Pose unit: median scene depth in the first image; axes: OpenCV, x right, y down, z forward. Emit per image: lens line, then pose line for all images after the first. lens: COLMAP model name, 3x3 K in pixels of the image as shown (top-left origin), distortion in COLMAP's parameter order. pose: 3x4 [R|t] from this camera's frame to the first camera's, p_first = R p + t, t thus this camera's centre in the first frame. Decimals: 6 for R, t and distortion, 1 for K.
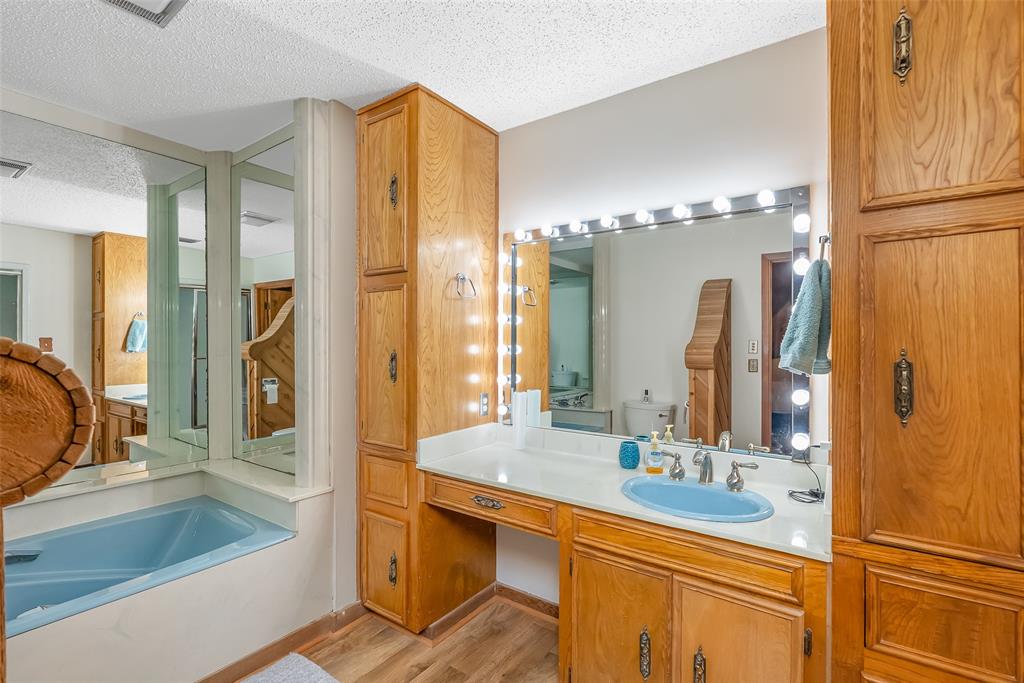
lens RADIAL K [[463.2, 0, 512.0], [0, 463.2, 347.1], [0, 0, 1]] dist [-0.000693, 0.001204]
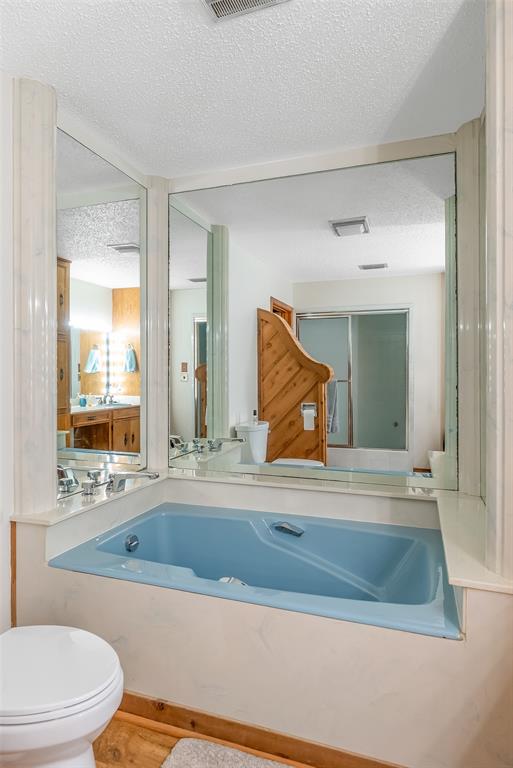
lens RADIAL K [[452.1, 0, 256.5], [0, 452.1, 378.6], [0, 0, 1]] dist [-0.001540, -0.000062]
pose [[0.266011, 0.008889, -0.963929, 0.066330], [0.003283, 0.999943, 0.010127, 0.030072], [0.963964, -0.005859, 0.265967, 0.521348]]
